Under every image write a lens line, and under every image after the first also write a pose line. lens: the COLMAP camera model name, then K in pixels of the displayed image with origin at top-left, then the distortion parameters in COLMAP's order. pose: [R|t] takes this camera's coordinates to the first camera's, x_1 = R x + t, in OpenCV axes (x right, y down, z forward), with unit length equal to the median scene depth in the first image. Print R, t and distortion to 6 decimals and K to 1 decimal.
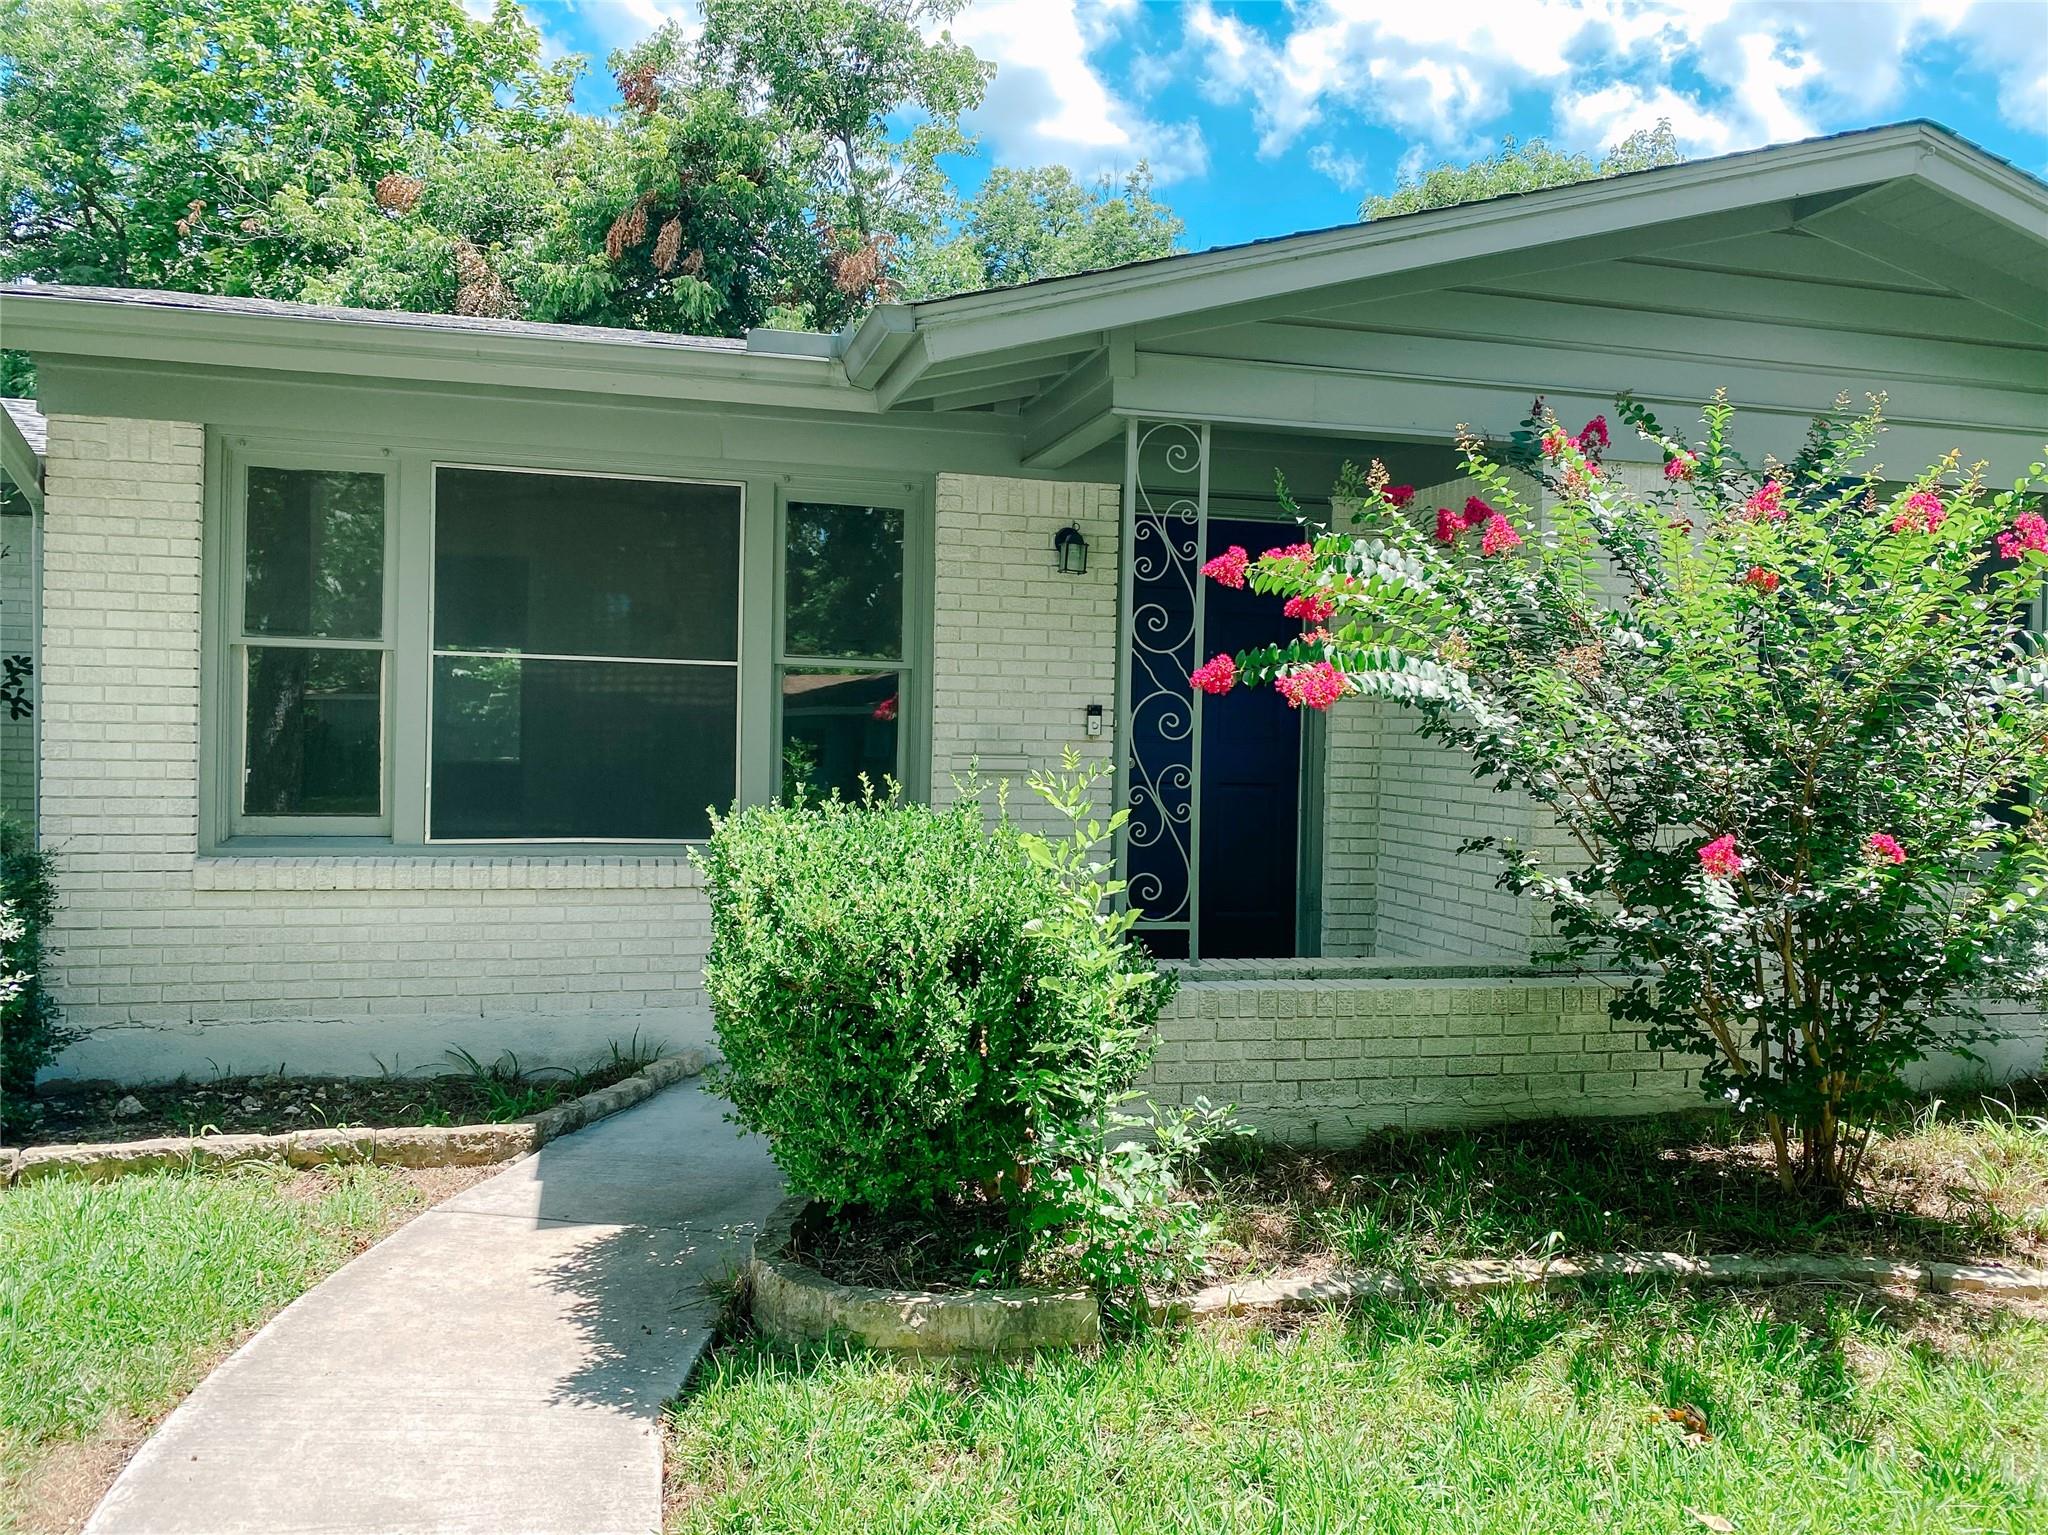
lens RADIAL K [[1551.3, 0, 1023.6], [0, 1551.3, 773.0], [0, 0, 1]] dist [0.002020, 0.000670]
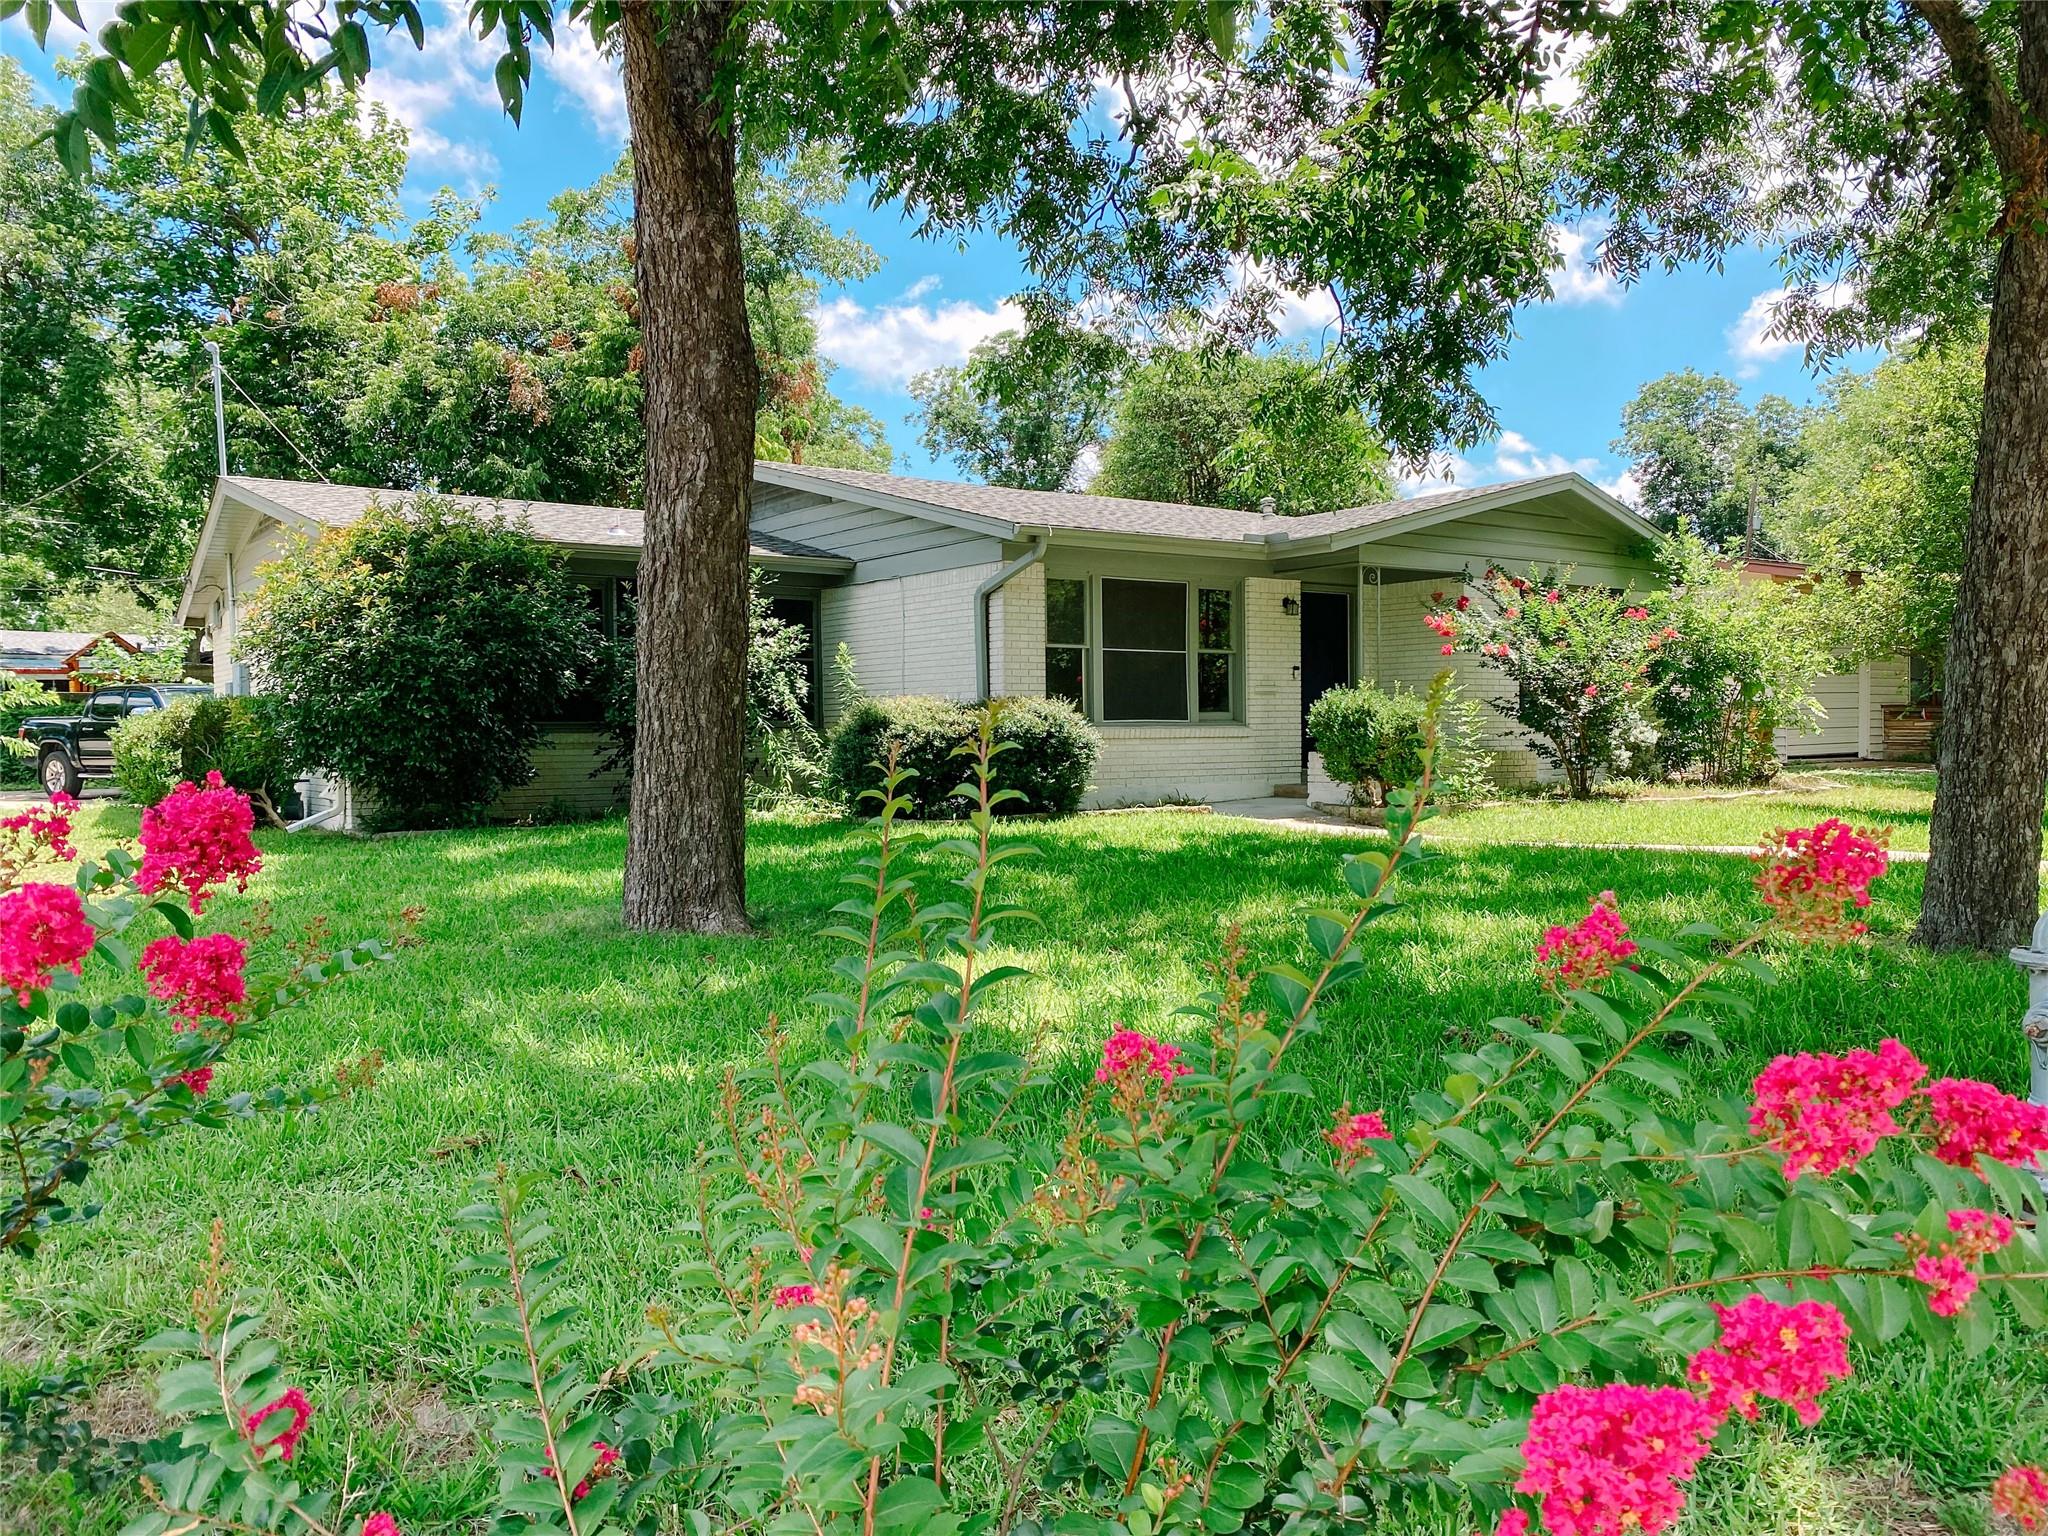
lens RADIAL K [[1551.3, 0, 1024.5], [0, 1551.3, 766.5], [0, 0, 1]] dist [0.002020, 0.000670]
pose [[0.940797, -0.026054, 0.337967, -1.332380], [0.011087, 0.998873, 0.046140, 0.000197], [-0.338789, -0.039661, 0.940026, -1.379218]]
